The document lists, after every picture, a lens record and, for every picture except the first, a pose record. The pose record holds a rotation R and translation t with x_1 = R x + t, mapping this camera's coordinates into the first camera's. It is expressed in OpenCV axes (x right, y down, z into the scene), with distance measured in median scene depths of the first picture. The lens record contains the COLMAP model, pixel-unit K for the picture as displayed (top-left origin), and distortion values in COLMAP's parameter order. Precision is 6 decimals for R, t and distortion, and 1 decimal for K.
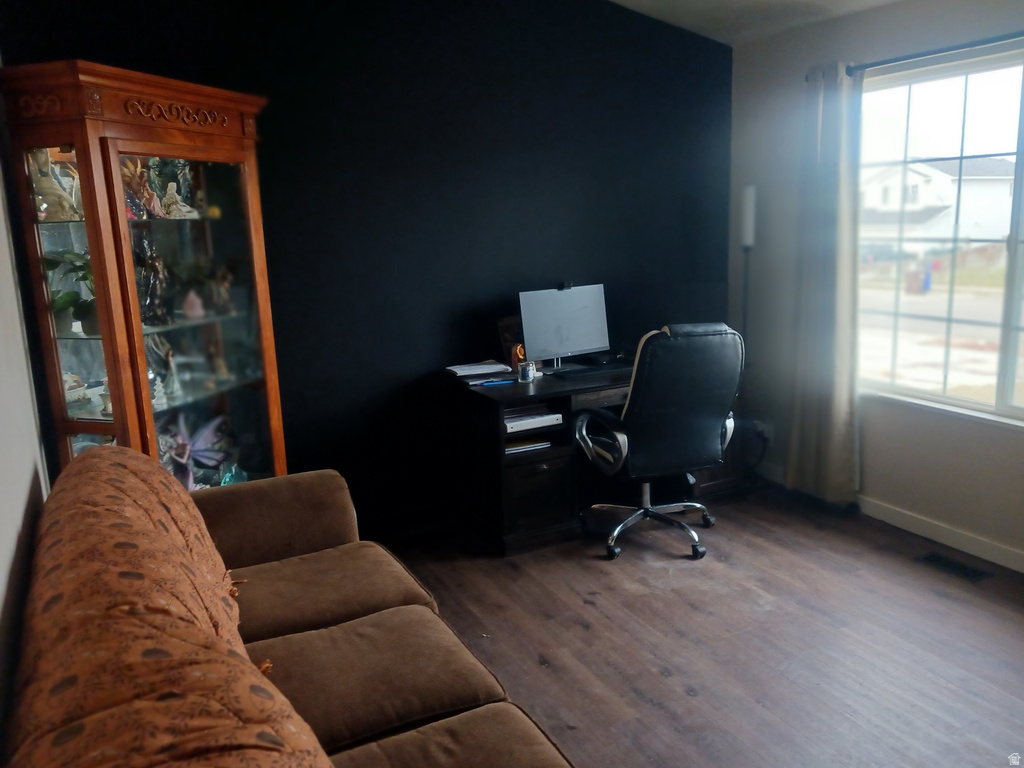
lens RADIAL K [[826.4, 0, 512.0], [0, 826.4, 384.0], [0, 0, 1]] dist [0.002659, -0.000318]
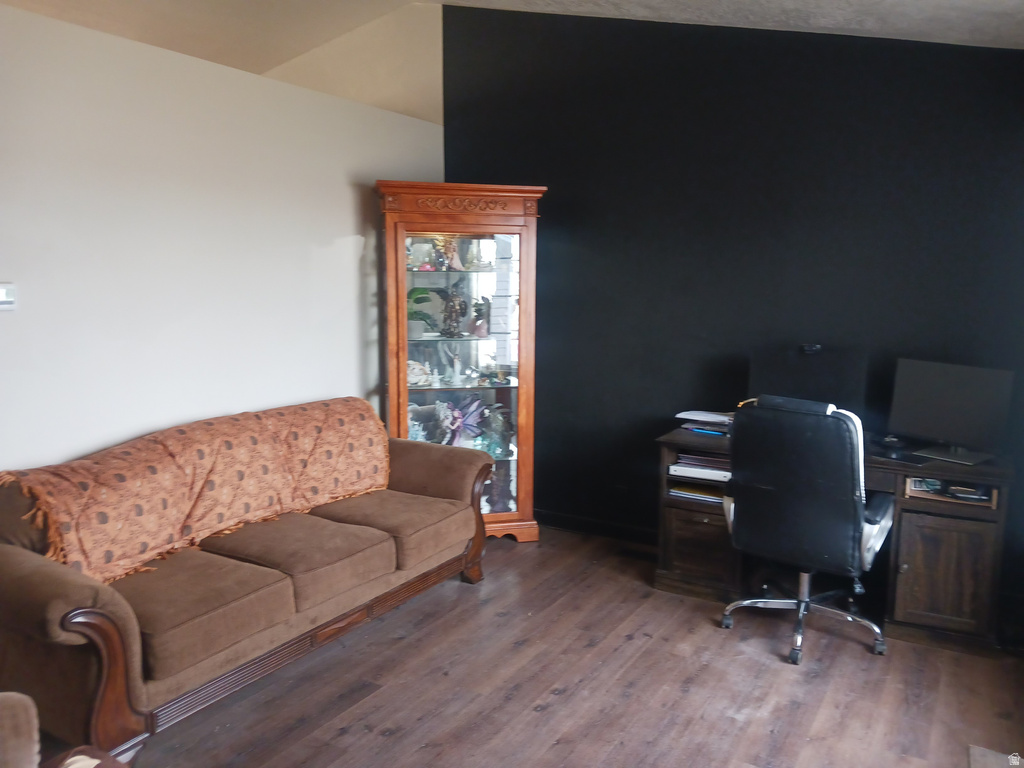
lens RADIAL K [[801.6, 0, 512.0], [0, 801.6, 384.0], [0, 0, 1]] dist [-0.006617, -0.007840]
pose [[0.525553, 0.140429, -0.839091, 0.770418], [-0.193165, 0.980221, 0.043063, -0.063849], [0.828542, 0.139451, 0.542284, 0.253721]]
